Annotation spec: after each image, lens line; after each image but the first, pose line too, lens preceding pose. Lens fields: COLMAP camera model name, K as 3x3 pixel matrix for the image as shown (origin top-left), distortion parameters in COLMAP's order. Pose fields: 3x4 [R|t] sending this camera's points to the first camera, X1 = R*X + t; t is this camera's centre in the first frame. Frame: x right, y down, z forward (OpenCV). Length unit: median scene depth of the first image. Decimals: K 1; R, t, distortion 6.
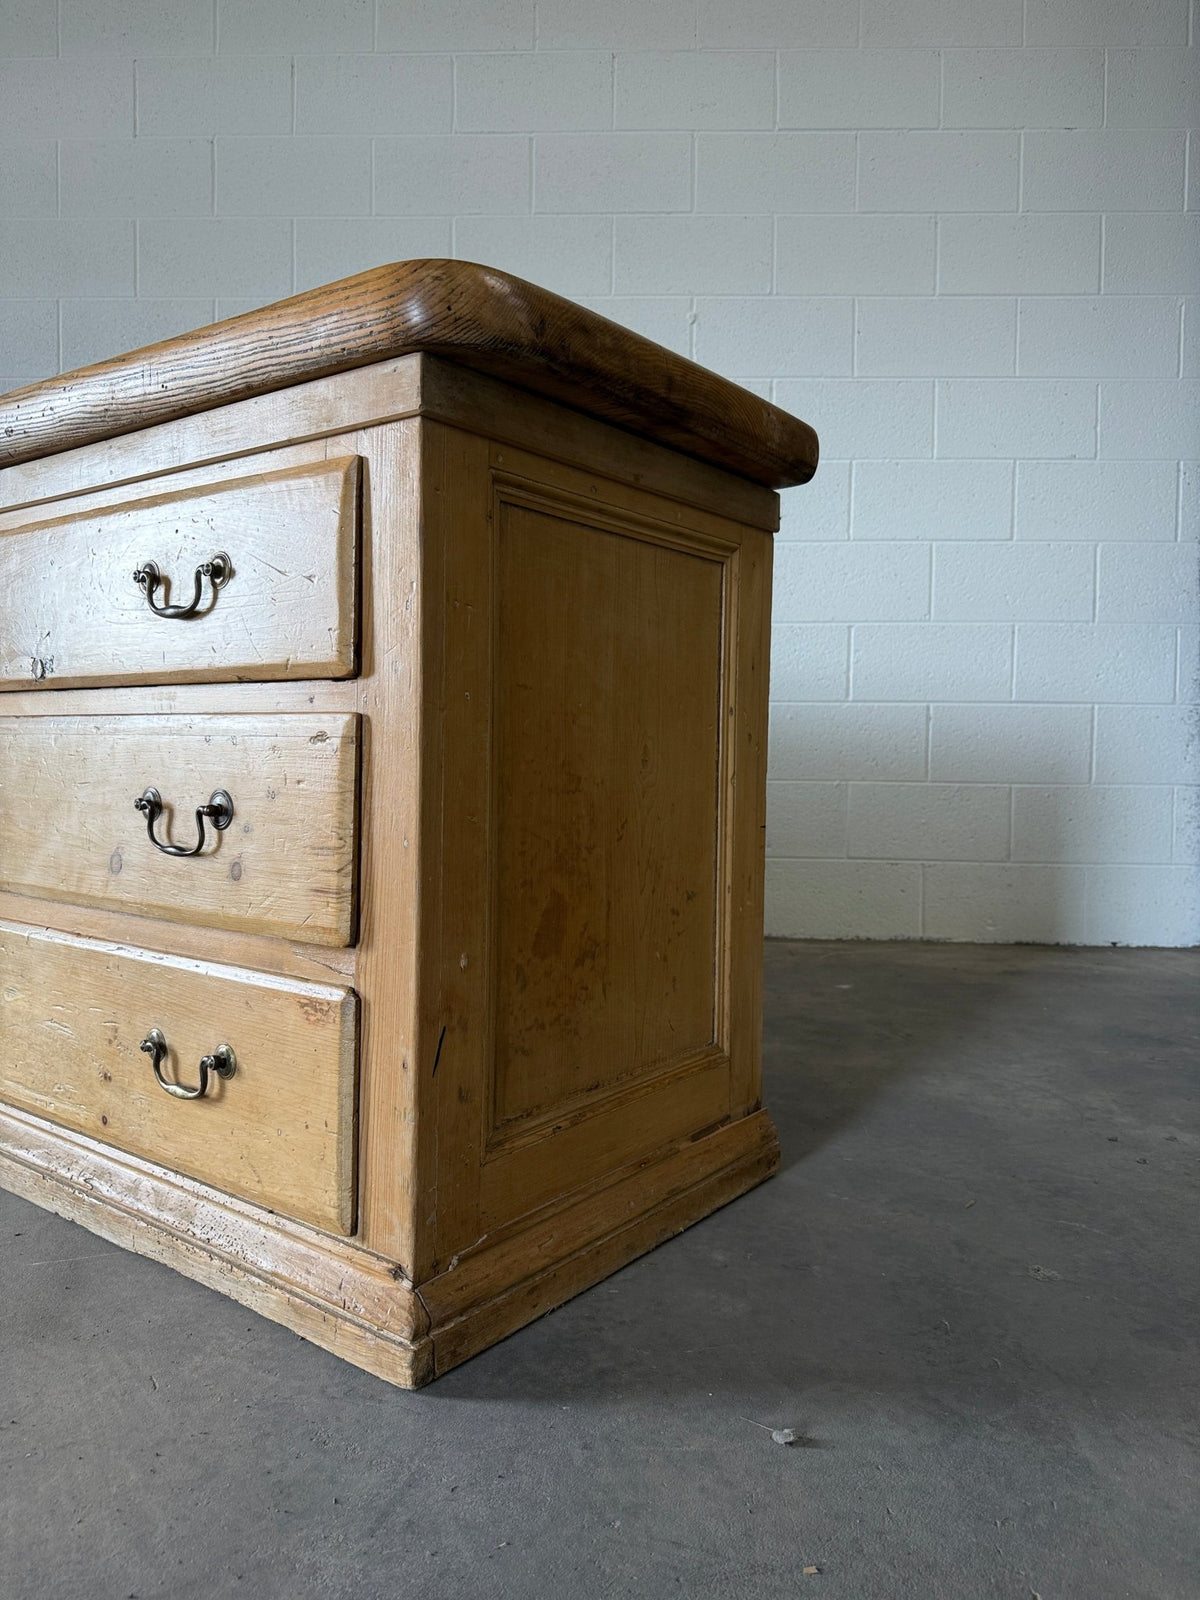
lens RADIAL K [[1144.9, 0, 611.2], [0, 1144.9, 793.0], [0, 0, 1]] dist [0.035345, -0.047915]
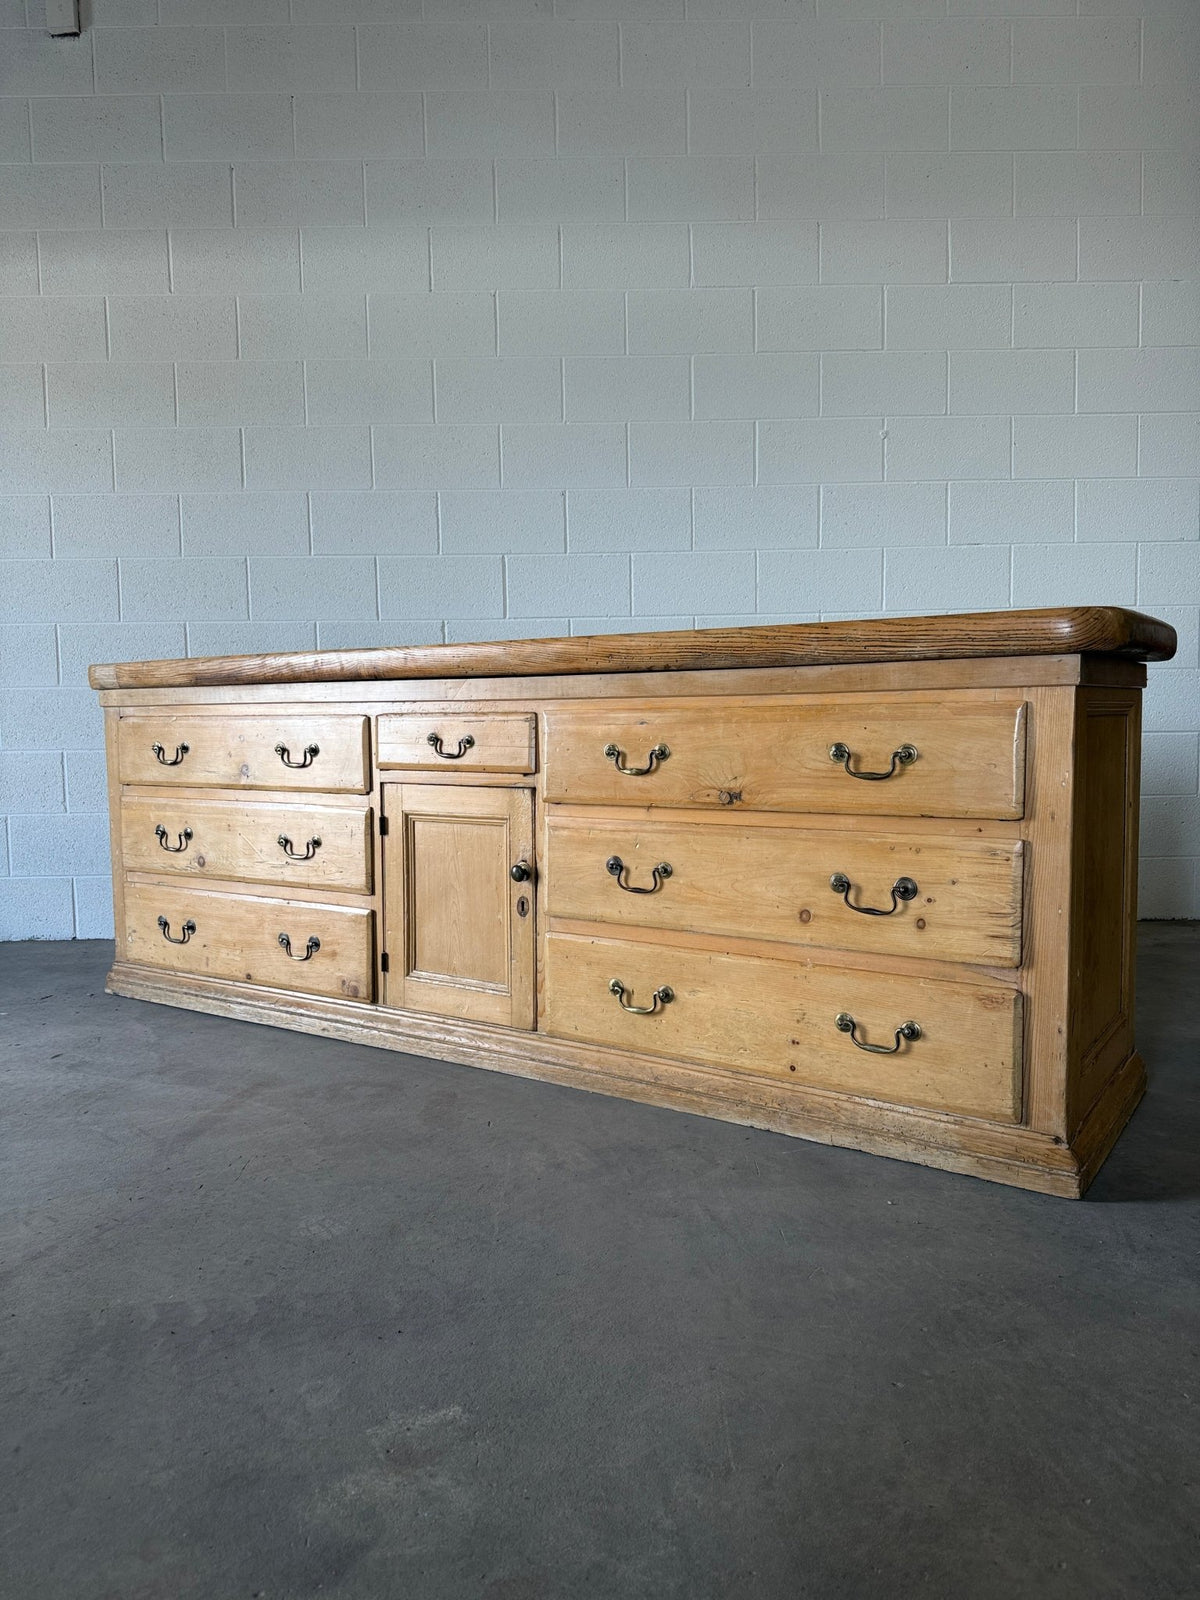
lens RADIAL K [[1144.9, 0, 607.5], [0, 1144.9, 787.0], [0, 0, 1]] dist [0.035345, -0.047915]
pose [[0.998396, -0.030298, 0.047834, -0.763190], [0.029053, 0.999226, 0.026508, -0.175065], [-0.048600, -0.025076, 0.998504, -0.629939]]
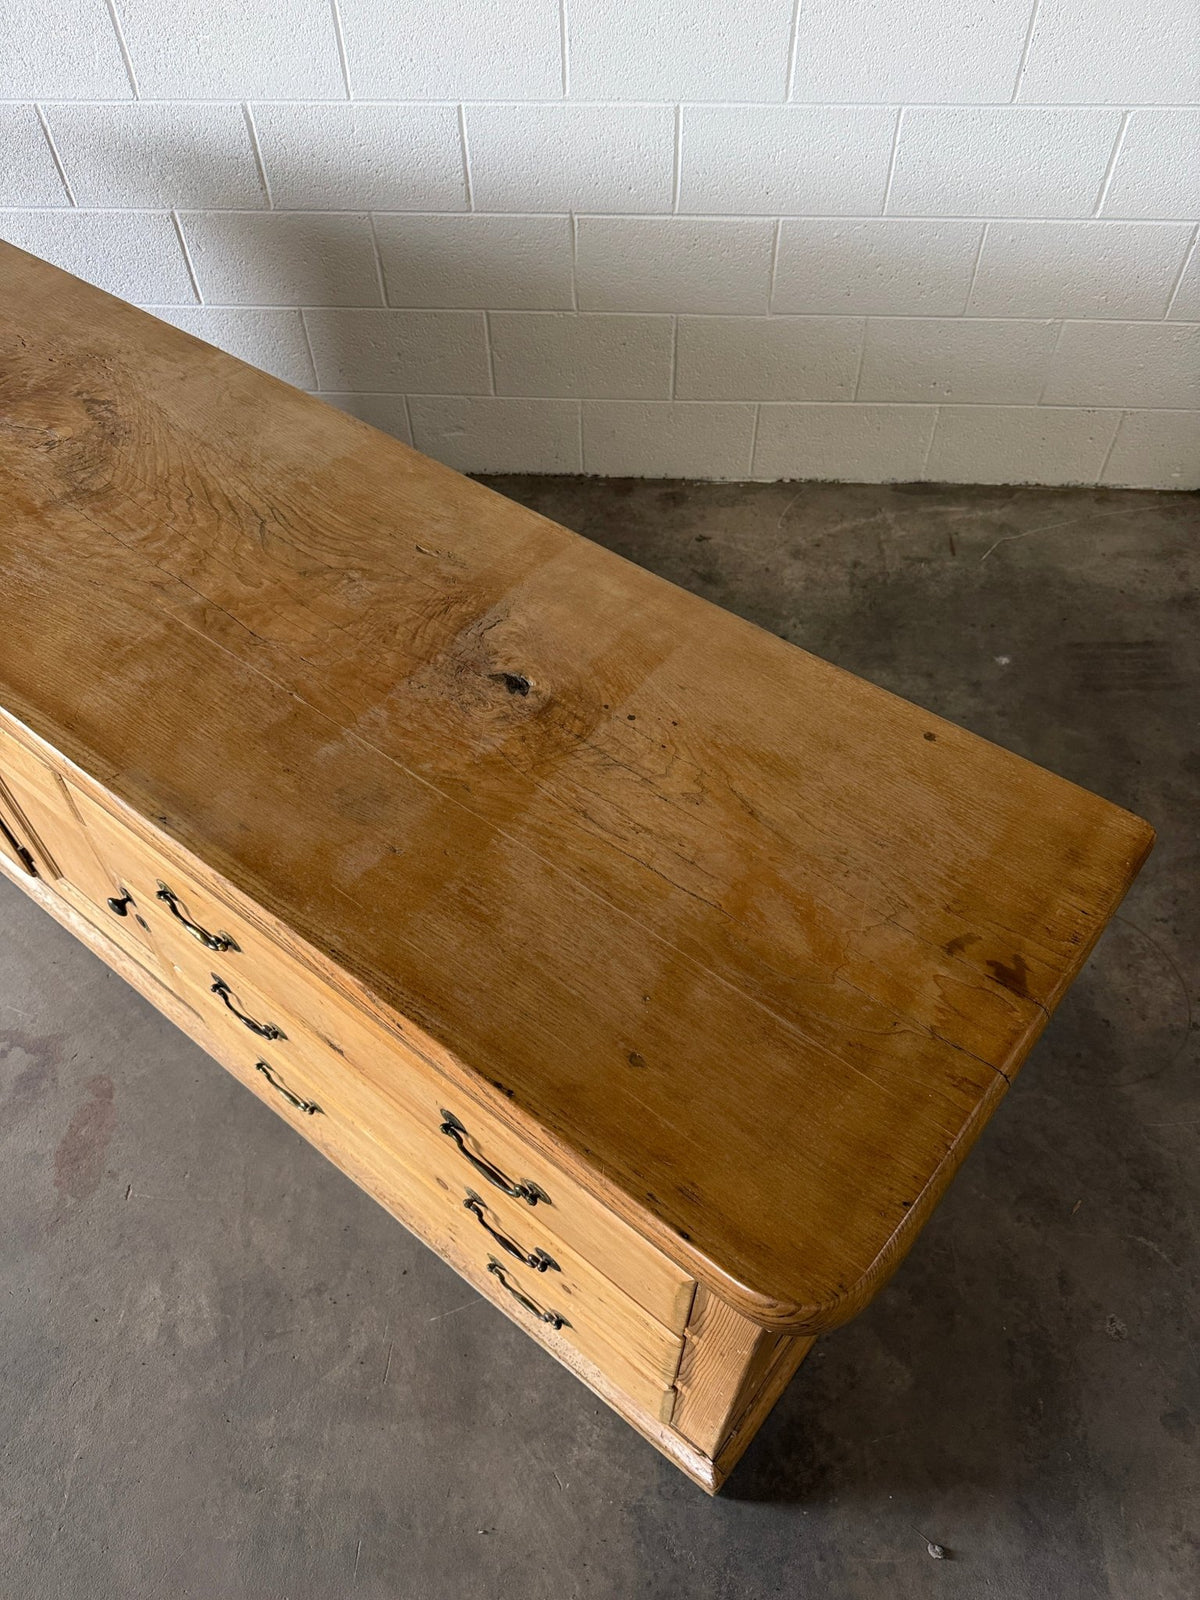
lens RADIAL K [[1144.9, 0, 598.6], [0, 1144.9, 805.9], [0, 0, 1]] dist [0.035345, -0.047915]
pose [[0.998881, 0.010598, -0.046092, -0.204911], [0.028447, 0.643945, 0.764543, -1.070451], [0.037784, -0.764998, 0.642923, 0.510626]]
